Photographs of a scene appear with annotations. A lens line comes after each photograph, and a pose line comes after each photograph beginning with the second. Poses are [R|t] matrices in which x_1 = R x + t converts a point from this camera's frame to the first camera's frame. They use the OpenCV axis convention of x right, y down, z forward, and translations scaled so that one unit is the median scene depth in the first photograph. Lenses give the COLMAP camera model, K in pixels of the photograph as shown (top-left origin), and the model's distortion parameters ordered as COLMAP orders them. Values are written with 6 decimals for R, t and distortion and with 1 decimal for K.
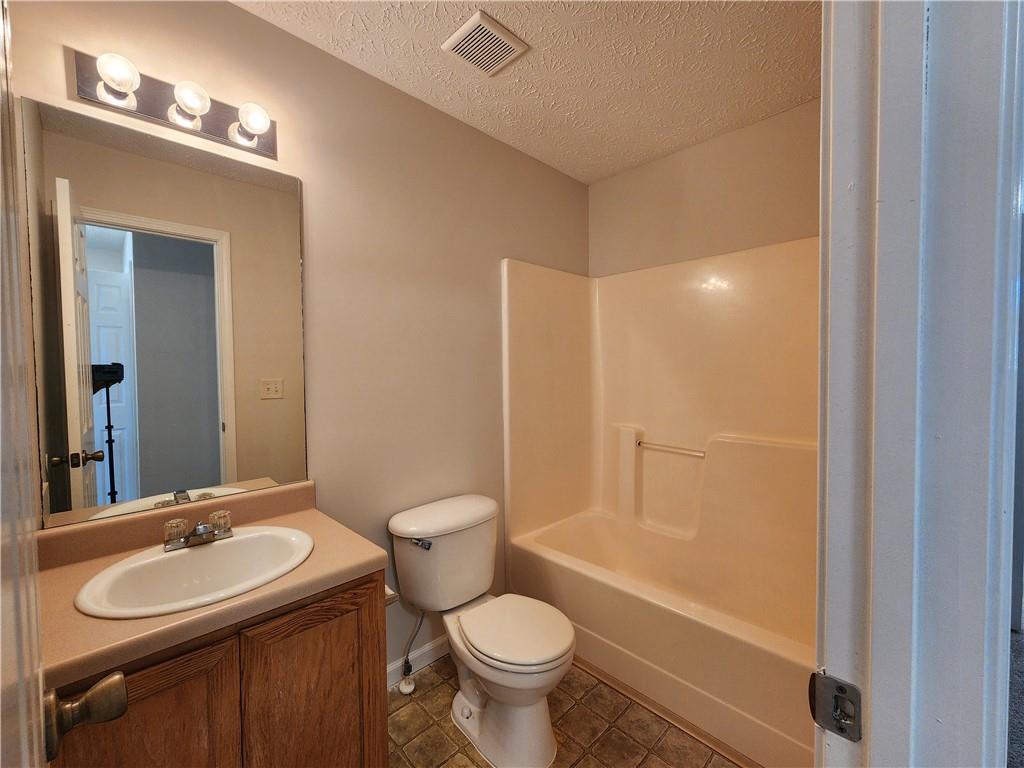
lens RADIAL K [[422.3, 0, 508.7], [0, 422.3, 384.7], [0, 0, 1]] dist [0.001238, 0.001562]
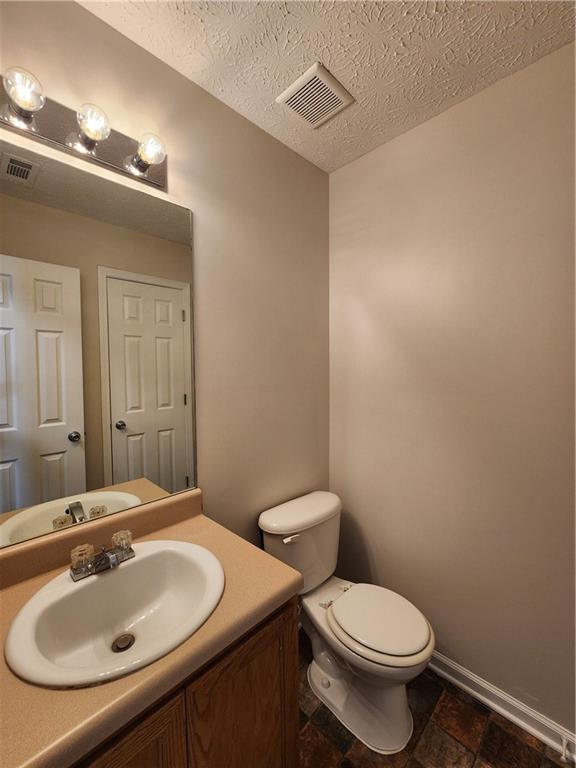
lens RADIAL K [[316.7, 0, 289.0], [0, 316.7, 380.9], [0, 0, 1]] dist [0.001238, 0.001562]
pose [[0.999588, -0.014954, 0.024519, -0.211069], [0.014560, 0.999763, 0.016186, -0.057904], [-0.024755, -0.015823, 0.999568, 0.159566]]
